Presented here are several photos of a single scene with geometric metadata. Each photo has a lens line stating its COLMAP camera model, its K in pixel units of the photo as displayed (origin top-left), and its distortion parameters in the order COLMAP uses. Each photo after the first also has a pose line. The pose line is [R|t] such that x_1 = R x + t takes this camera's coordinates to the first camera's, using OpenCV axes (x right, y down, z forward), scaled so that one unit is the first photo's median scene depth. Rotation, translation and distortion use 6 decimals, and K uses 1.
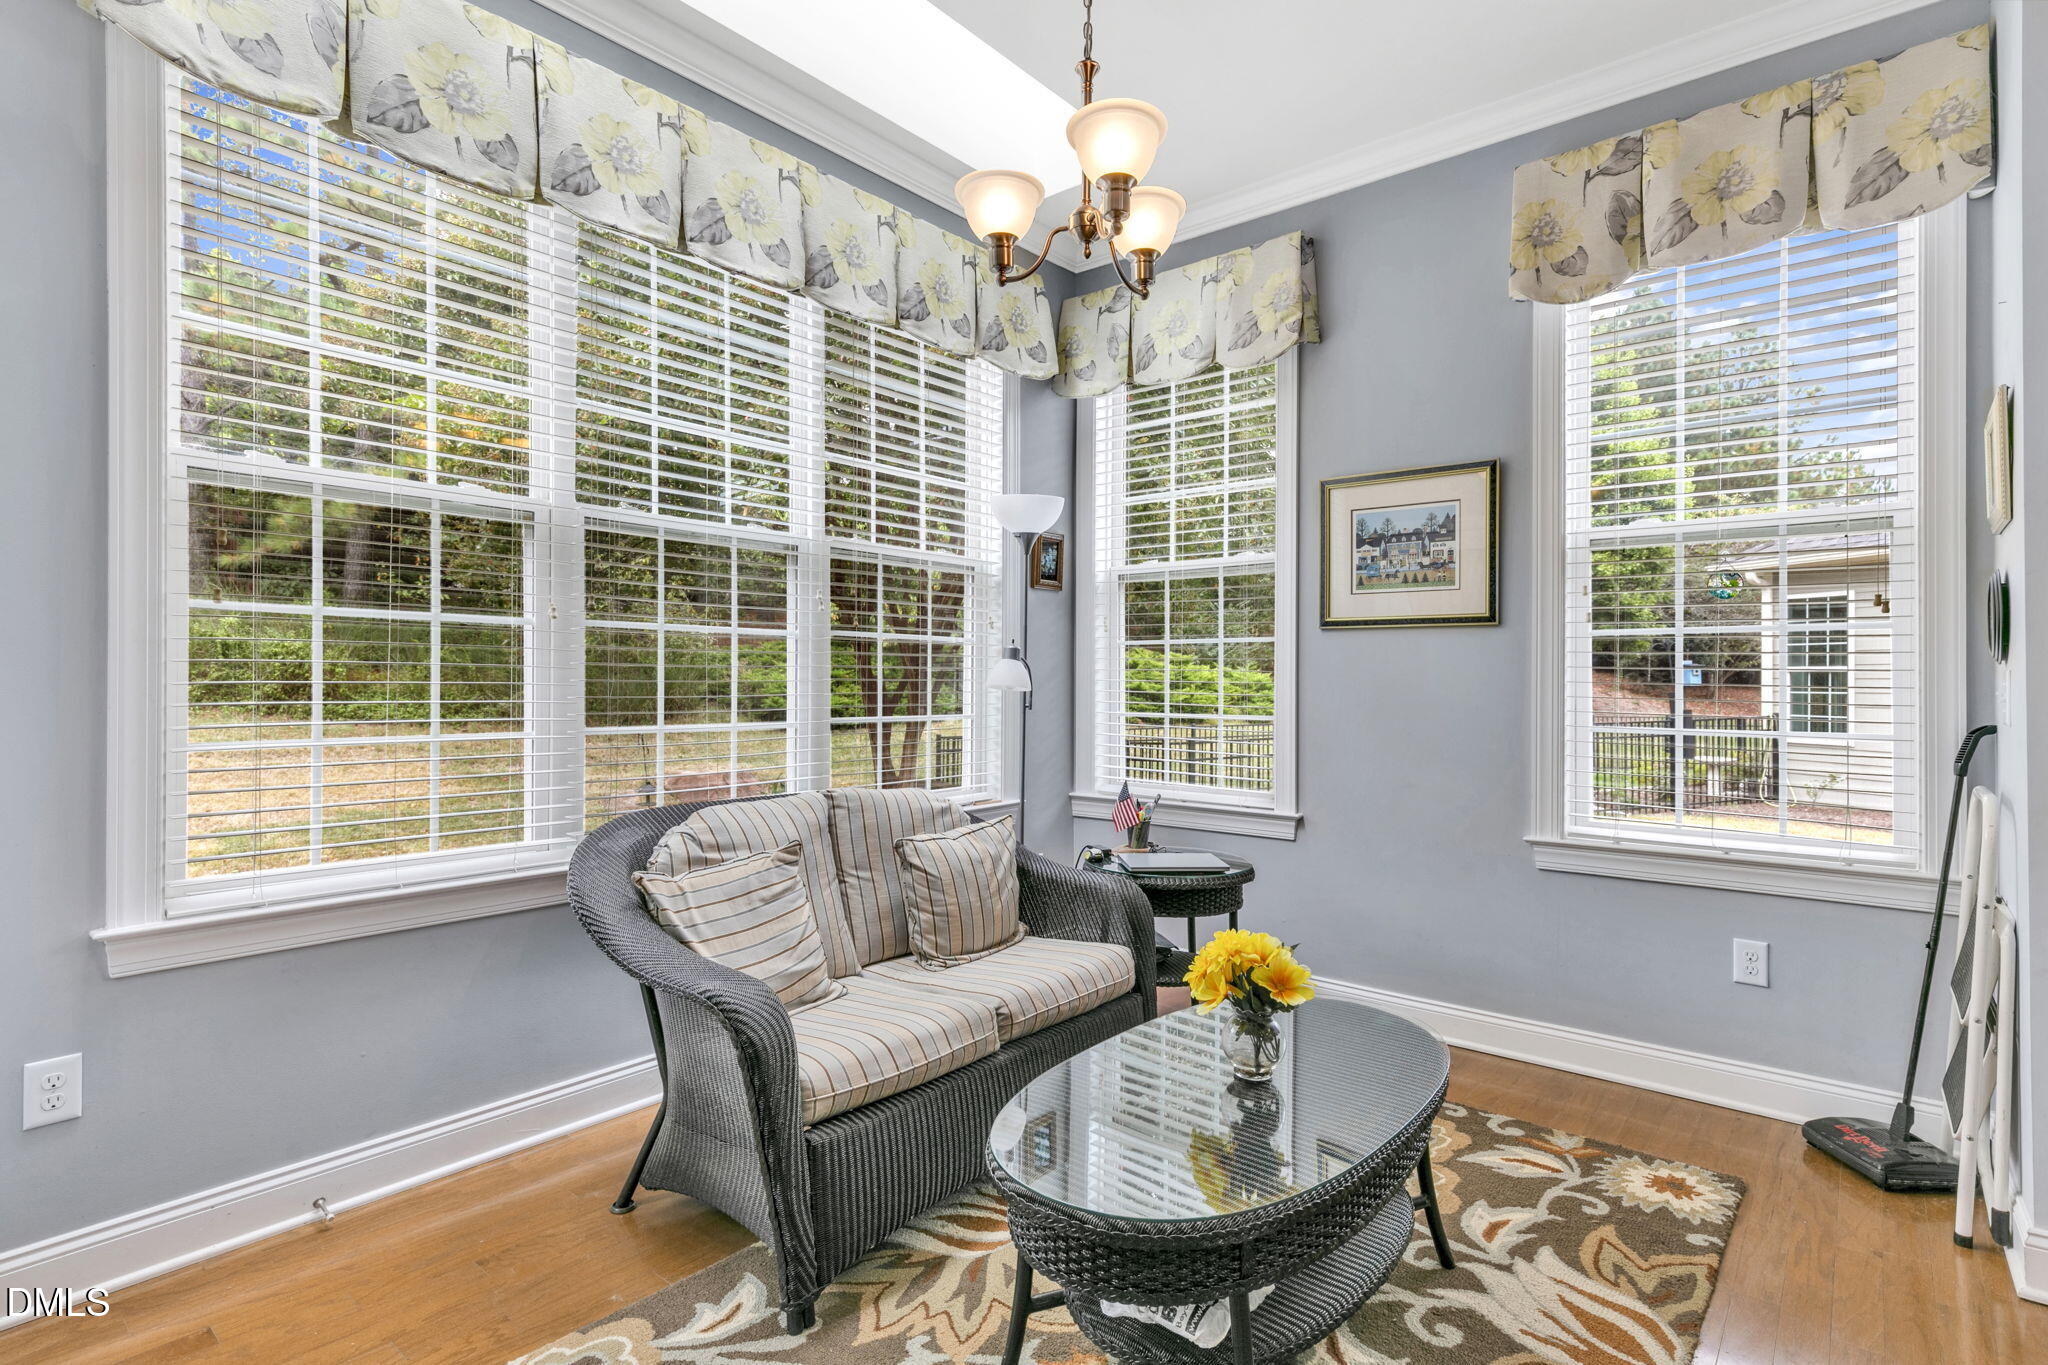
lens RADIAL K [[1007.7, 0, 1024.0], [0, 1007.7, 682.5], [0, 0, 1]] dist [0.001587, 0.000592]
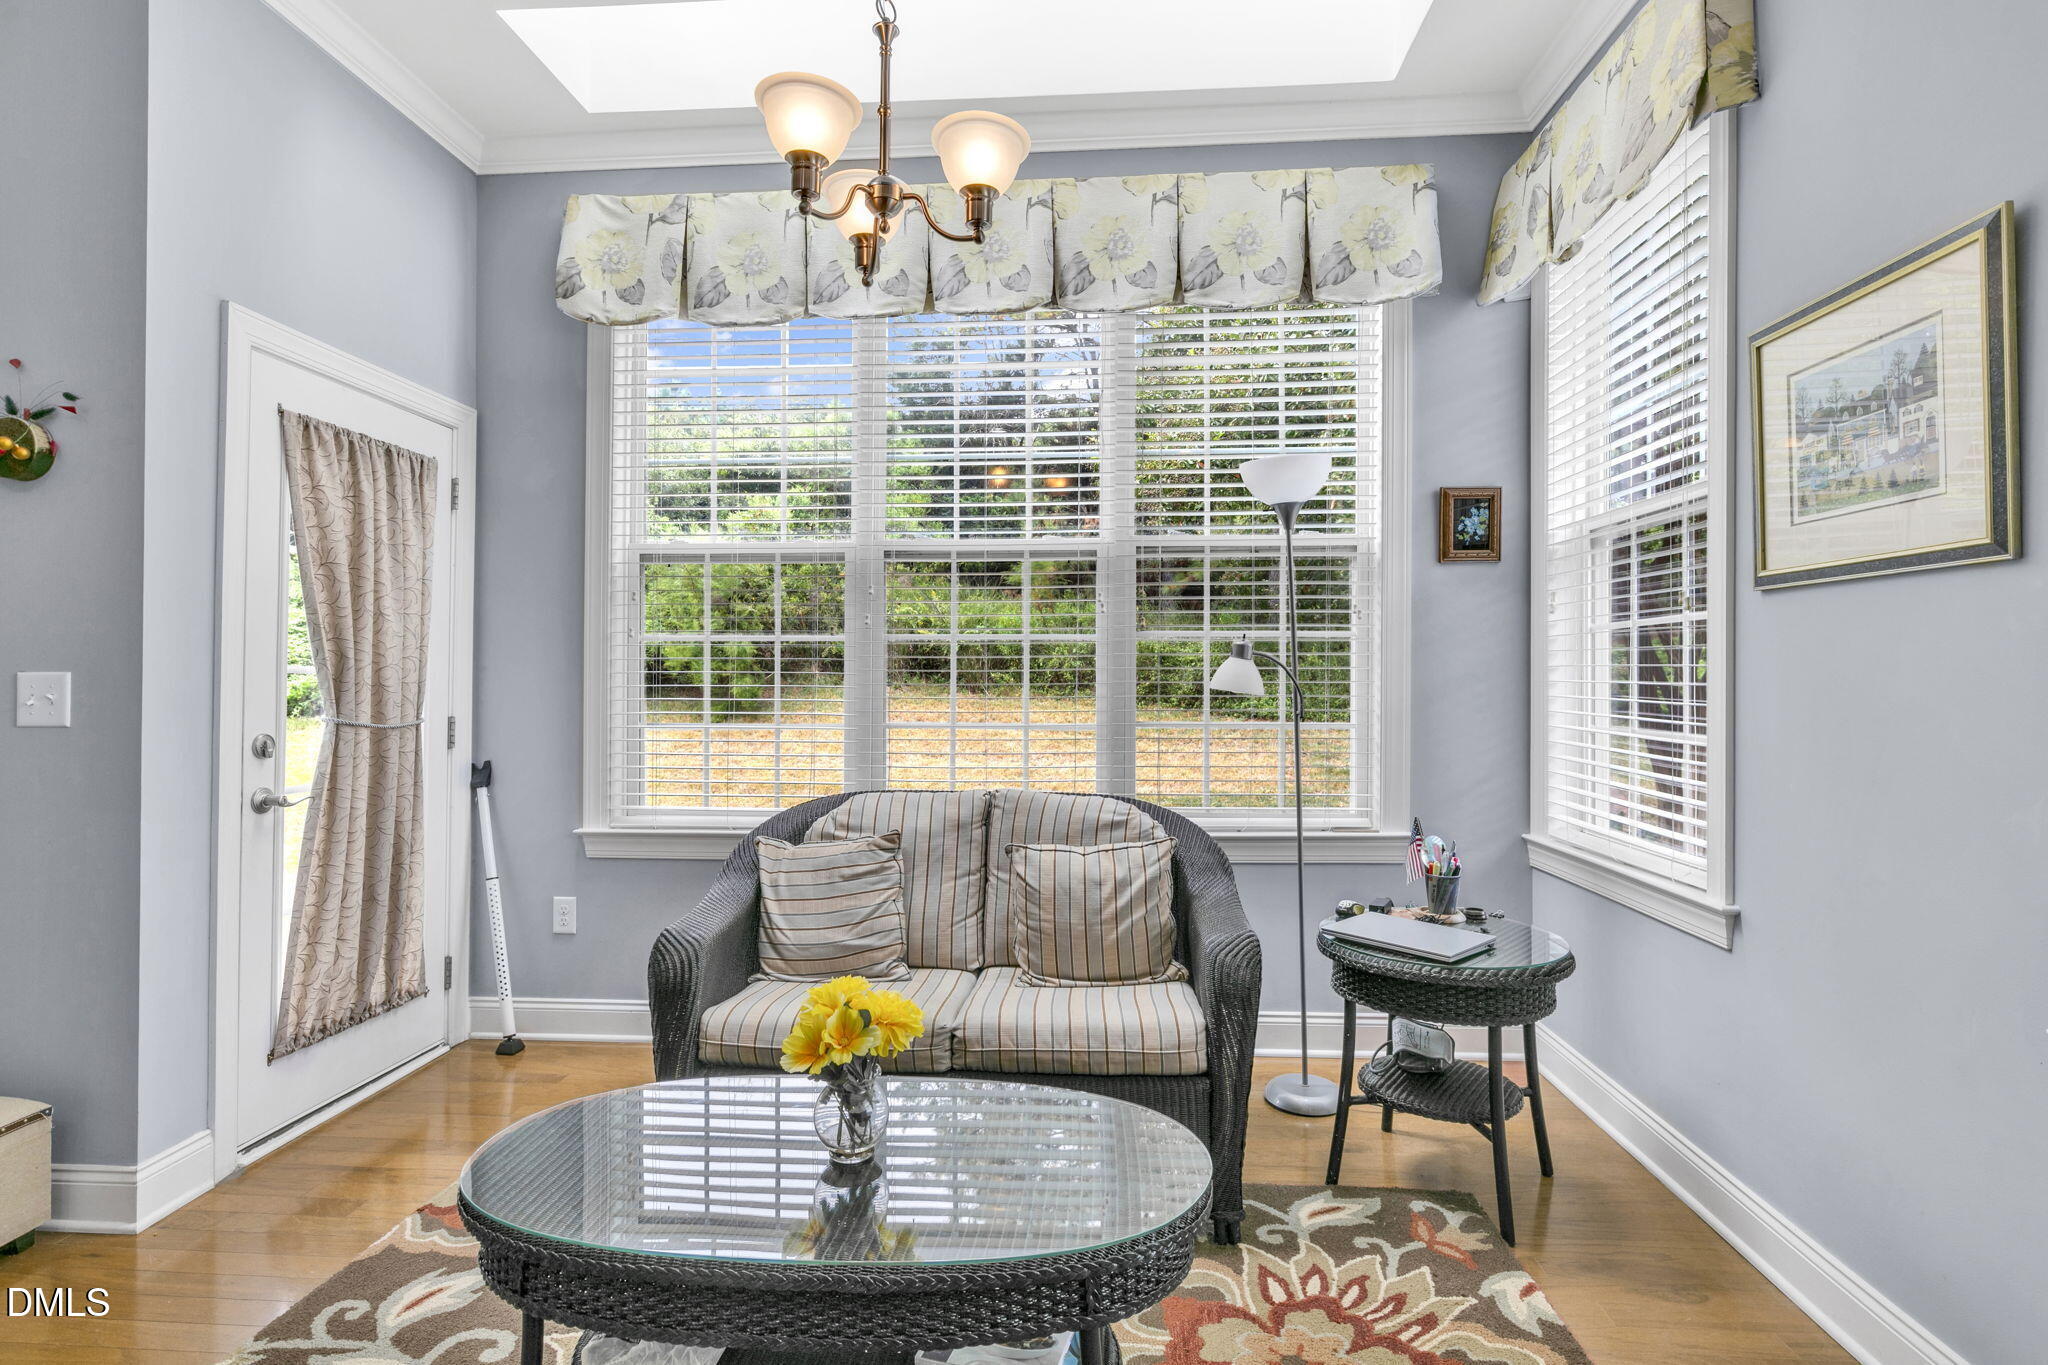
lens RADIAL K [[1019.1, 0, 1027.0], [0, 1019.1, 667.5], [0, 0, 1]] dist [0.005574, 0.000436]
pose [[0.587904, -0.014406, -0.808802, 0.660727], [0.001741, 0.999862, -0.016544, -0.000982], [0.808929, 0.008318, 0.587848, 0.404625]]
